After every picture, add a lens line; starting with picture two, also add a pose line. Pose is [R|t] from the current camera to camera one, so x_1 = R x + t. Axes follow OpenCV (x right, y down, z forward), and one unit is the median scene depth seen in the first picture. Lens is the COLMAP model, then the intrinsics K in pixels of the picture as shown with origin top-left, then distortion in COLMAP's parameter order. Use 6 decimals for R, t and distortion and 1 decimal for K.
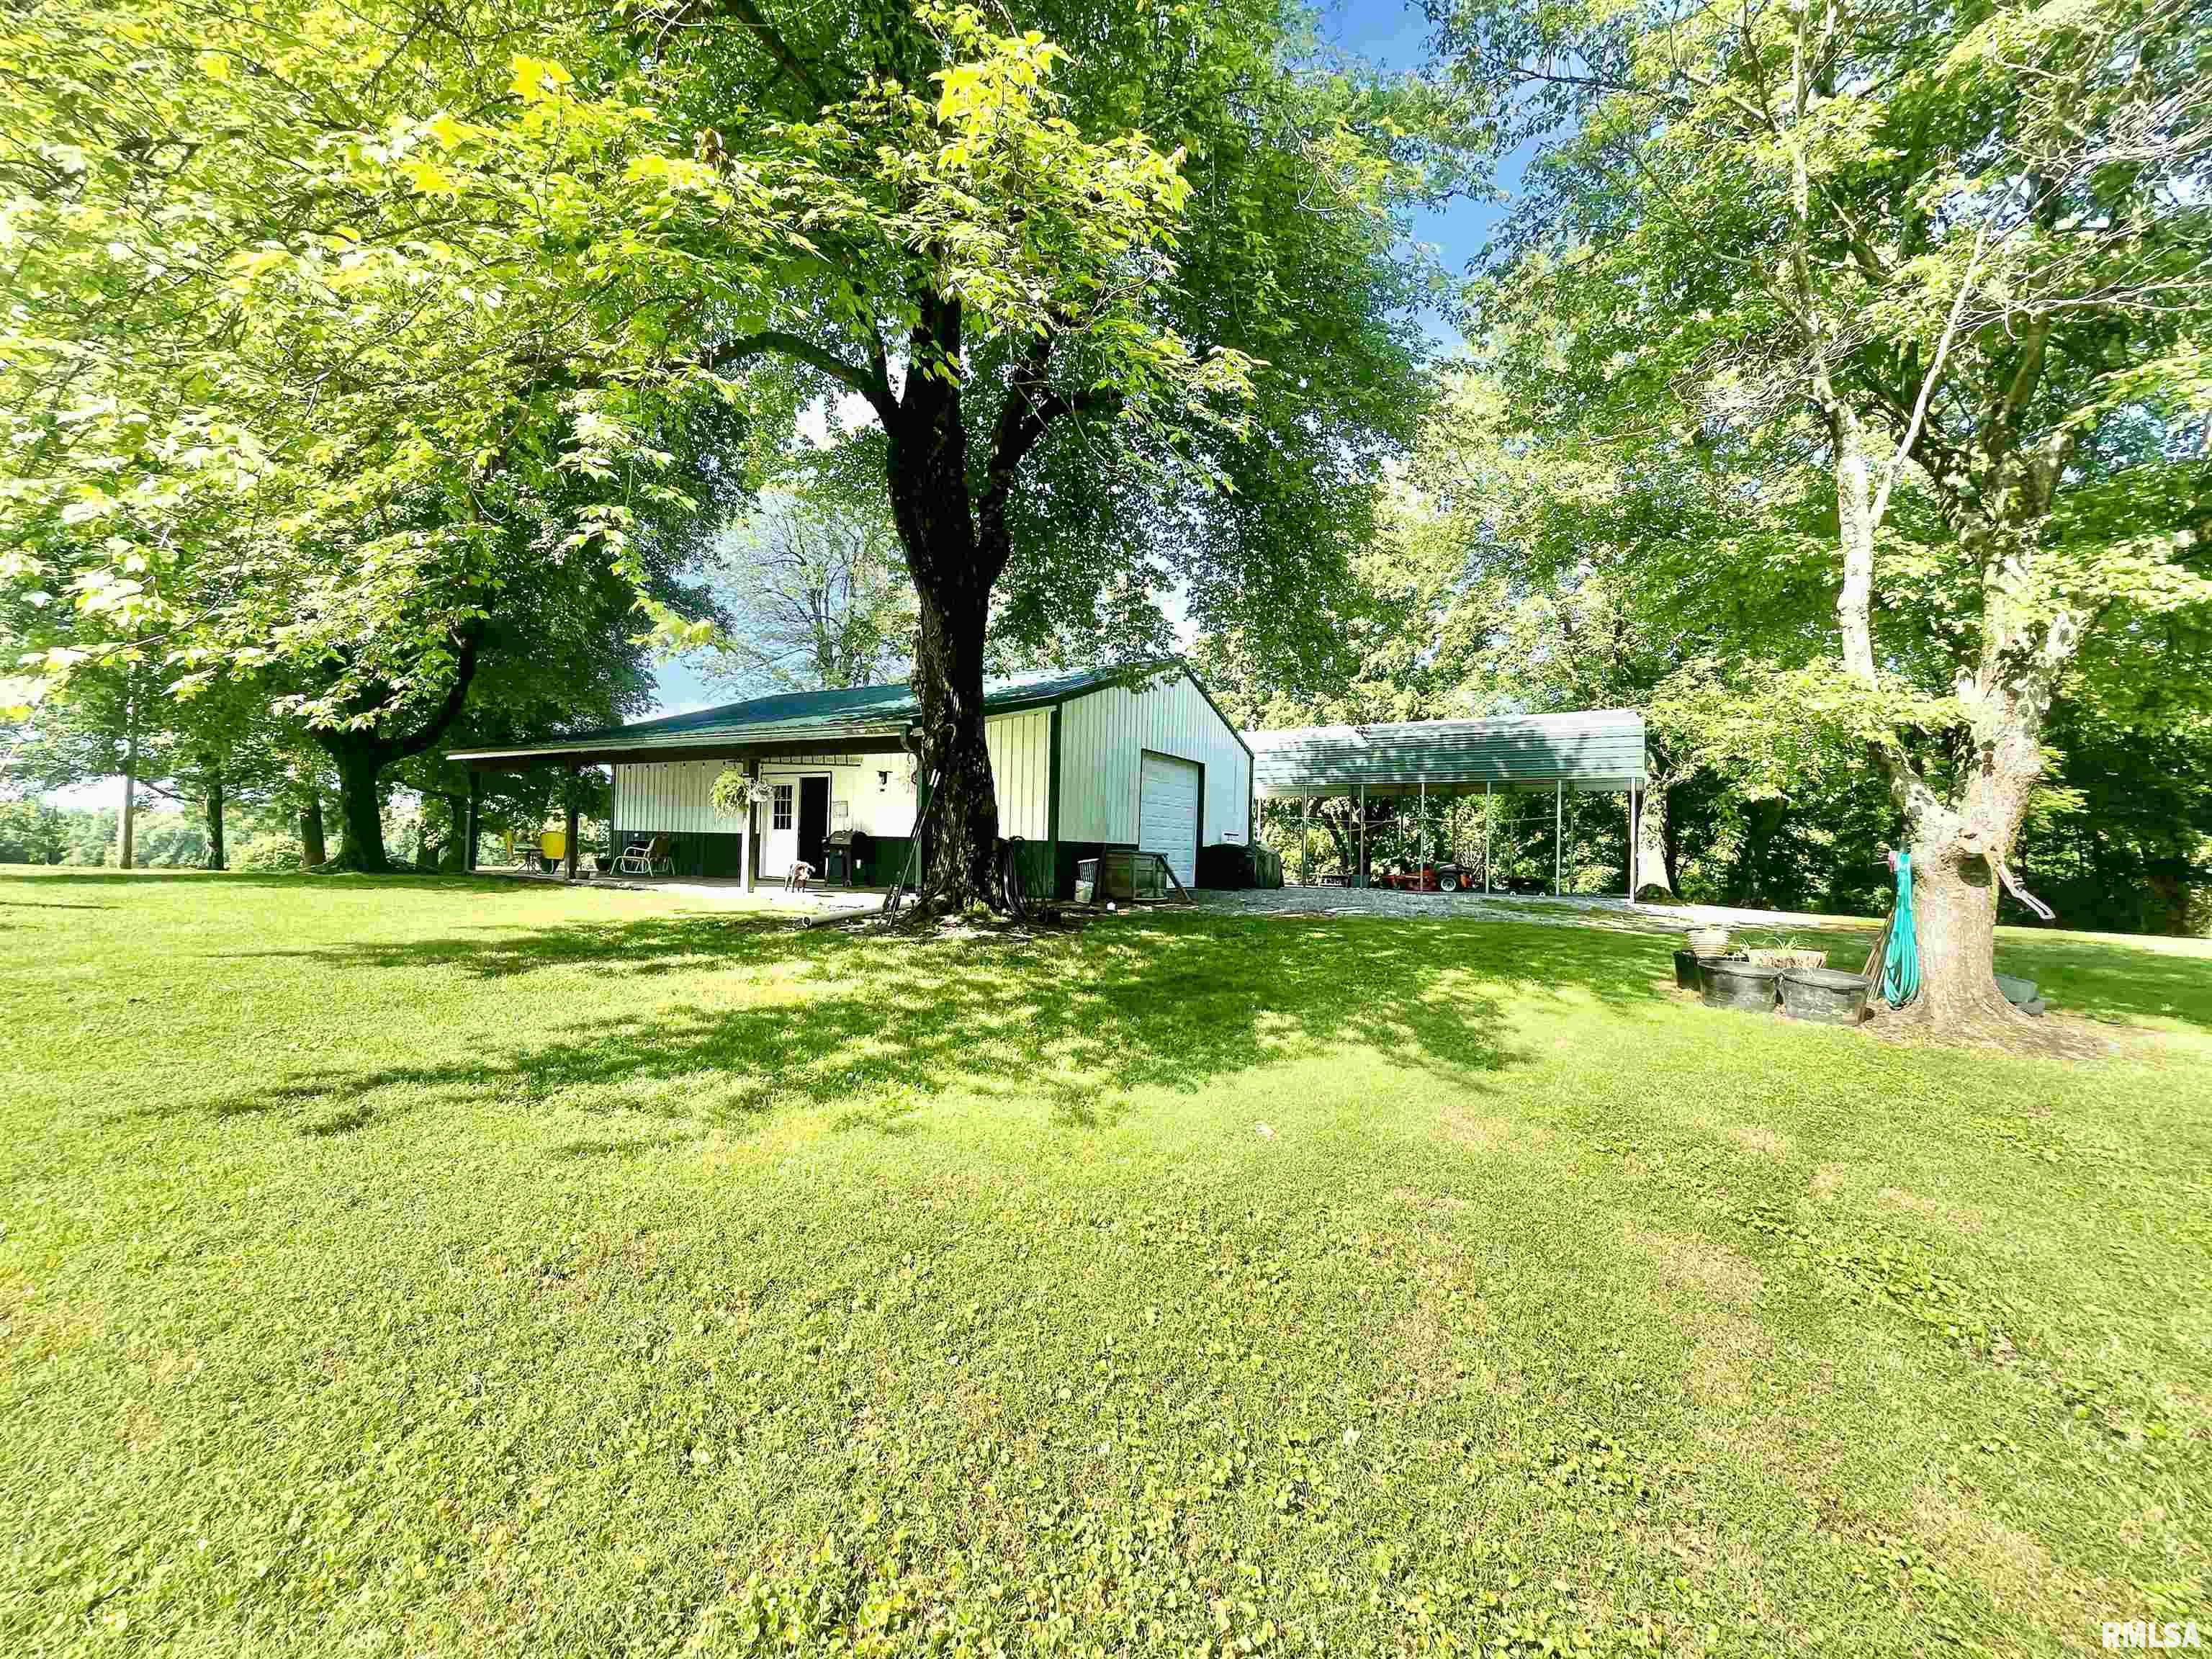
lens RADIAL K [[892.6, 0, 1099.9], [0, 892.6, 826.7], [0, 0, 1]] dist [-0.001702, -0.000206]
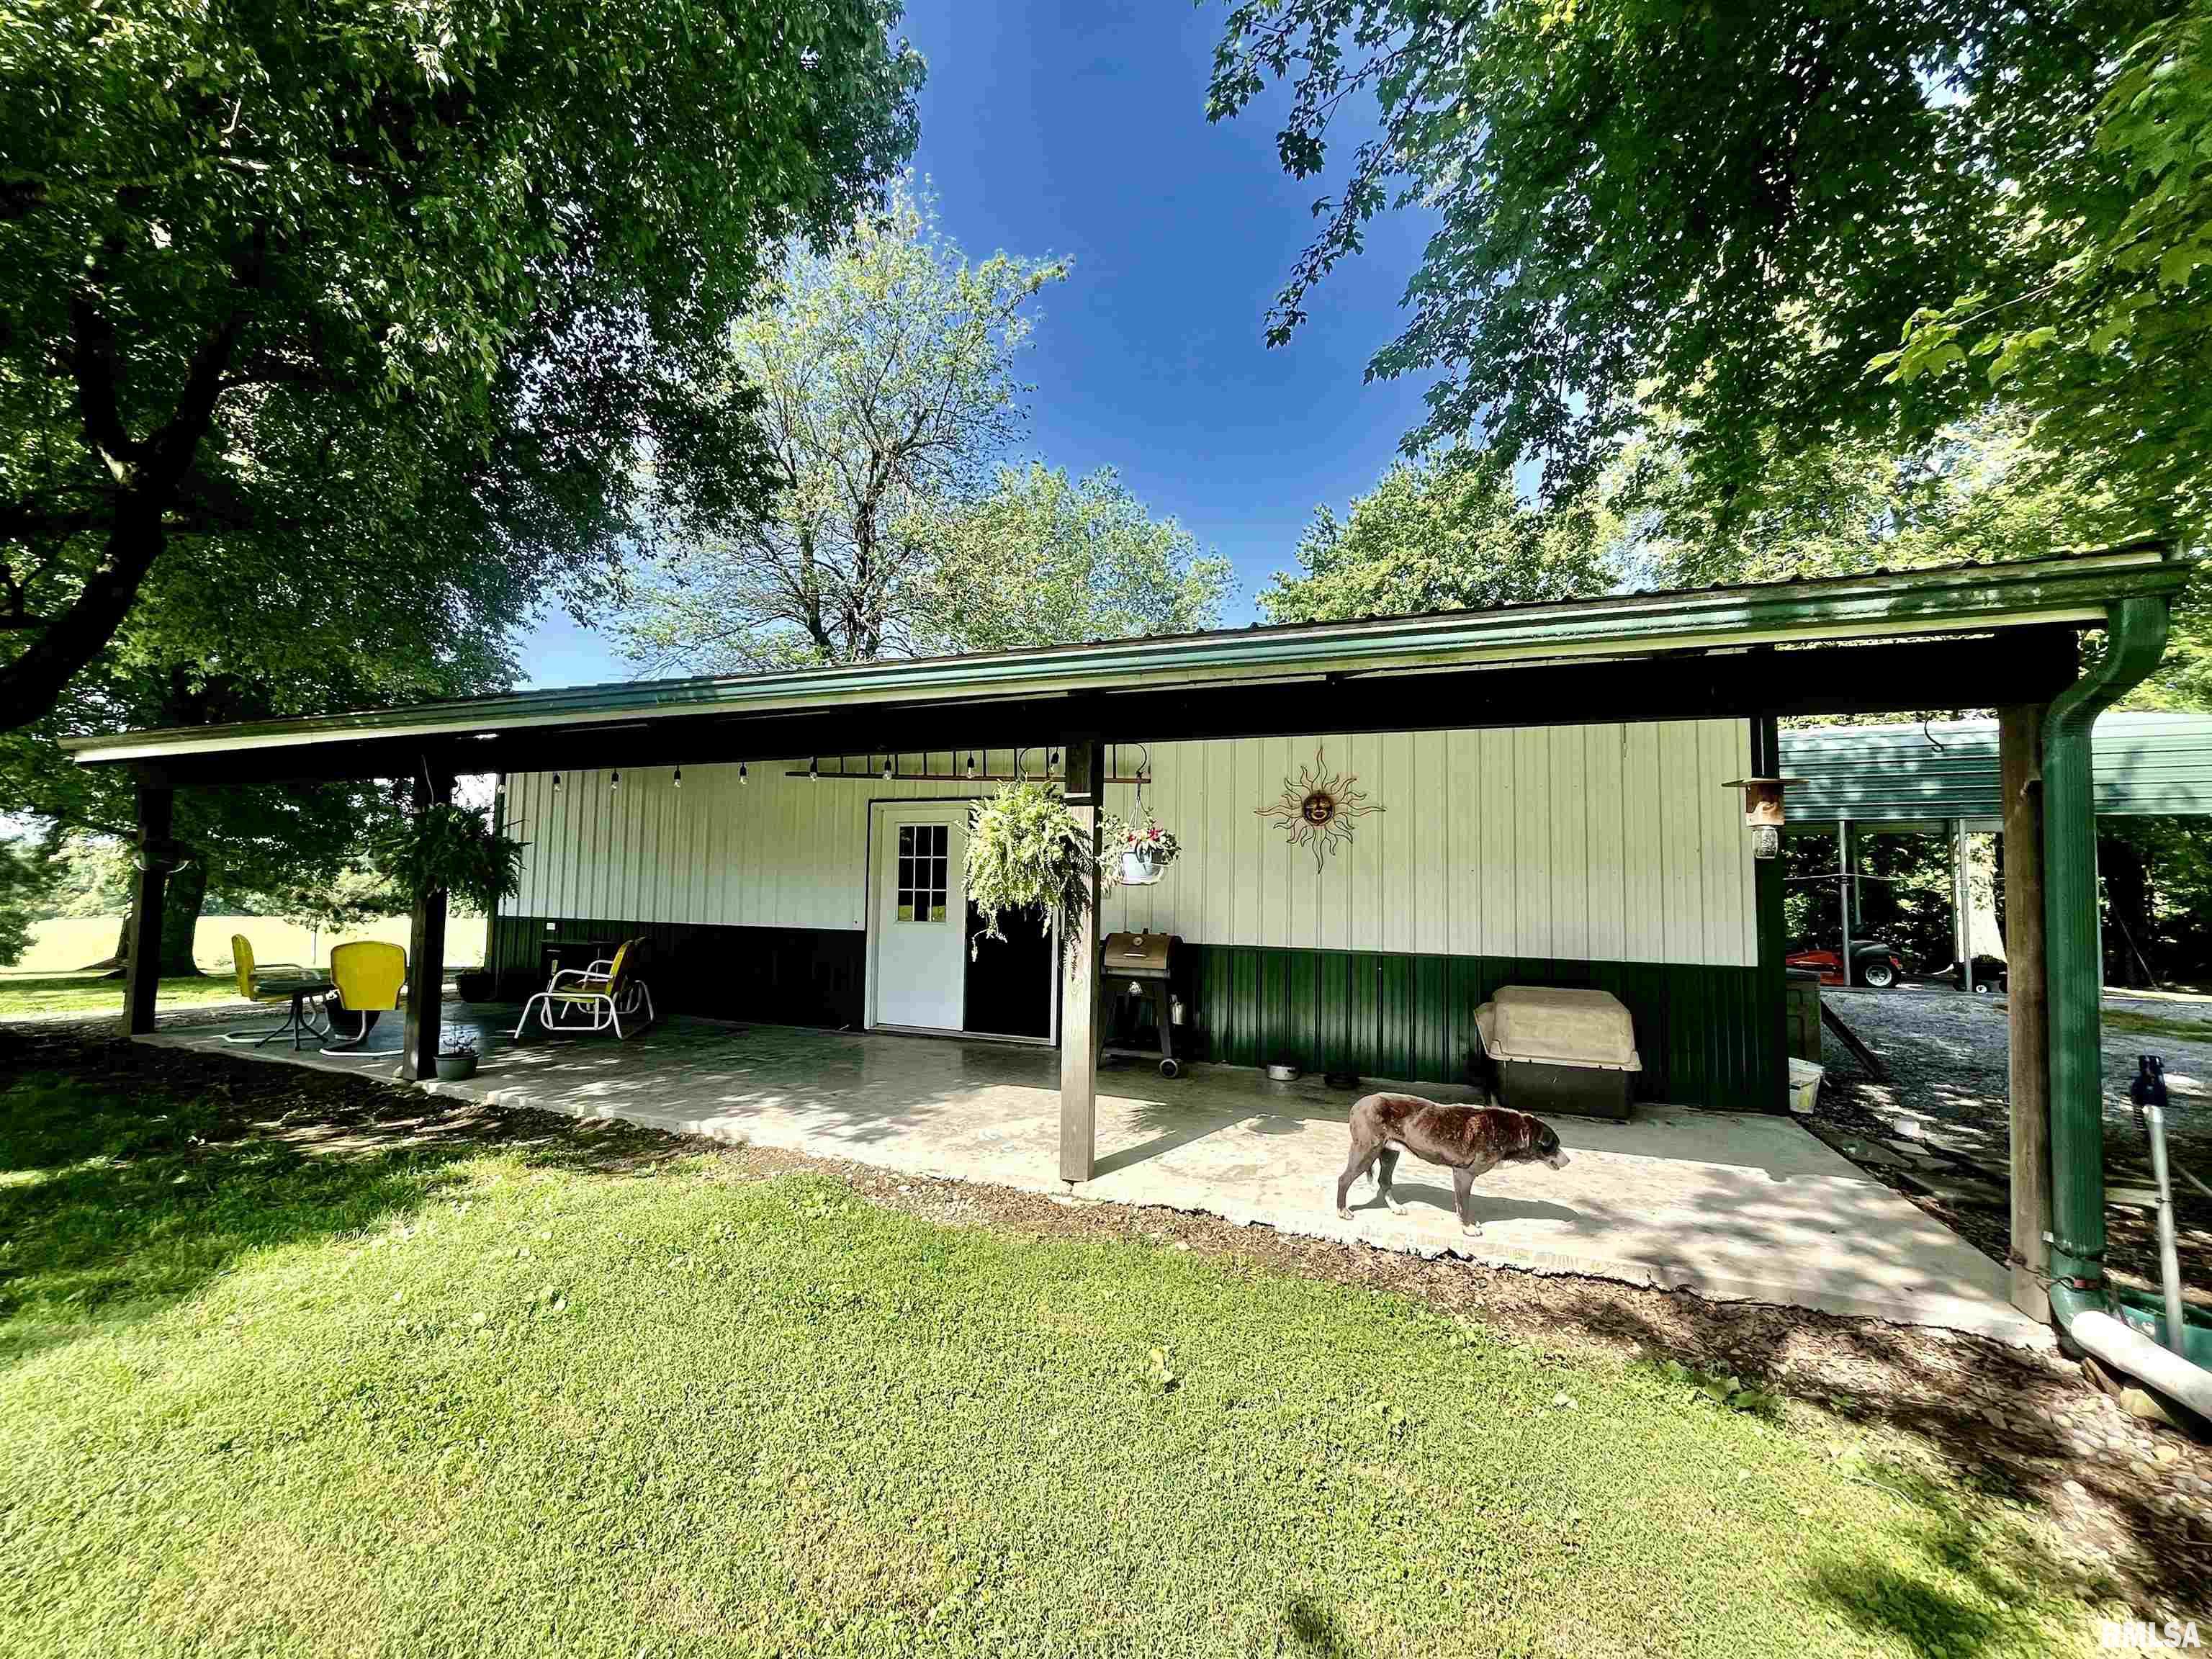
lens RADIAL K [[892.6, 0, 1099.9], [0, 892.6, 826.7], [0, 0, 1]] dist [-0.001702, -0.000206]
pose [[0.988583, 0.002293, 0.150660, -0.323329], [0.004353, 0.999032, -0.043768, -0.023133], [-0.150615, 0.043924, 0.987616, 0.517063]]
